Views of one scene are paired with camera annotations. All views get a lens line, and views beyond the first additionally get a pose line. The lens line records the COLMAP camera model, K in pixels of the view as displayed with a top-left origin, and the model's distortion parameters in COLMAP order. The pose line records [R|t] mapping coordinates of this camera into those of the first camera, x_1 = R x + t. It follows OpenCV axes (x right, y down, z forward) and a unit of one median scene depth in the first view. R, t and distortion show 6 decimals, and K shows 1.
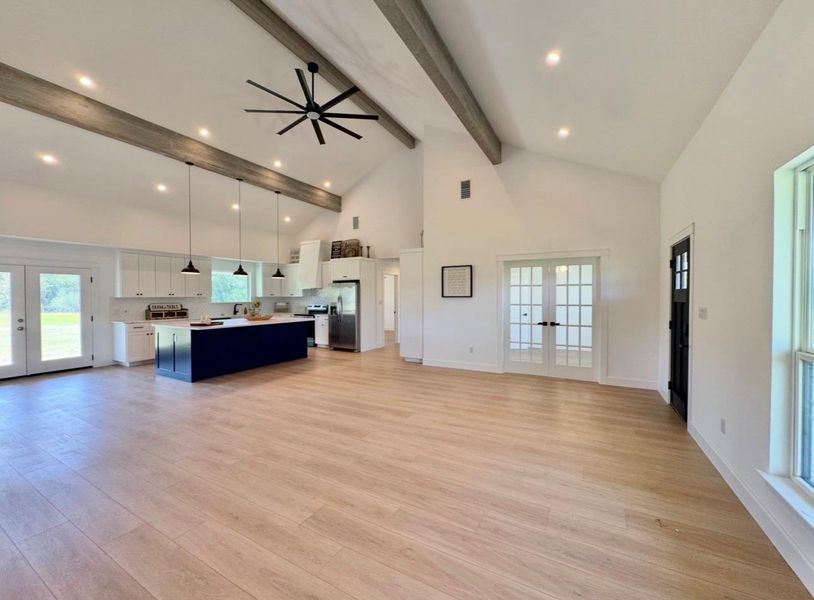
lens RADIAL K [[324.0, 0, 405.2], [0, 324.0, 301.2], [0, 0, 1]] dist [-0.002477, -0.000209]
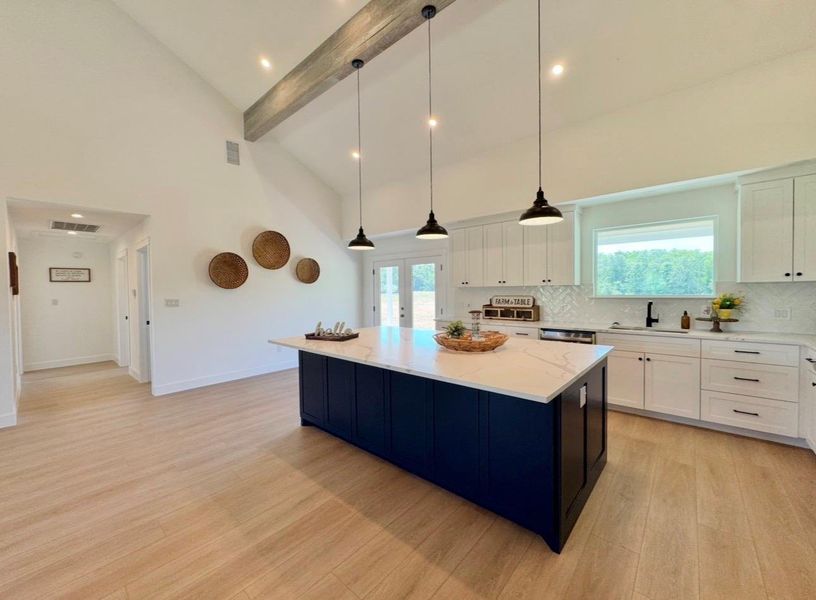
lens RADIAL K [[324.8, 0, 407.4], [0, 324.8, 298.6], [0, 0, 1]] dist [-0.002477, -0.000209]
pose [[-0.204907, 0.033490, -0.978208, -0.071499], [-0.001108, 0.999406, 0.034448, -0.010563], [0.978781, 0.008143, -0.204748, 0.994549]]
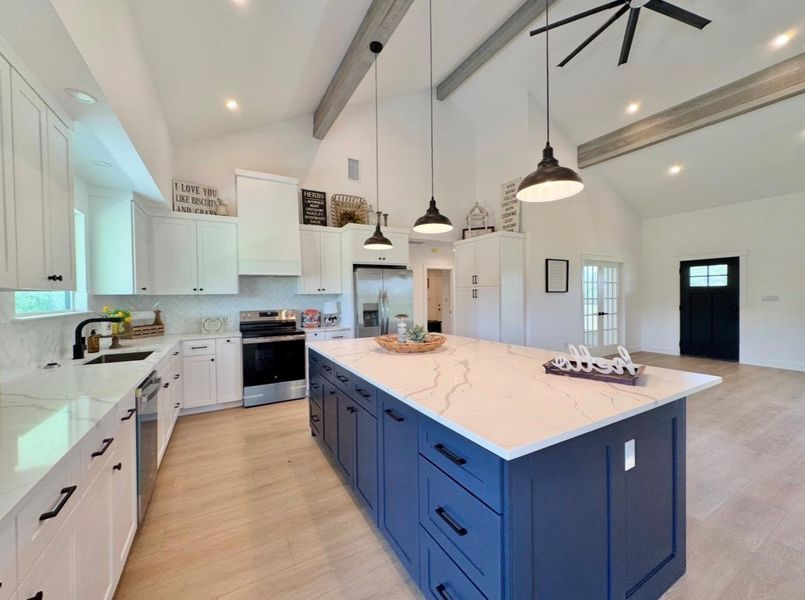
lens RADIAL K [[319.4, 0, 402.0], [0, 319.4, 301.4], [0, 0, 1]] dist [-0.005657, 0.000509]
pose [[0.525222, -0.018520, 0.850763, -0.775530], [0.022984, 0.999707, 0.007573, -0.002703], [-0.850655, 0.015577, 0.525494, 0.794093]]
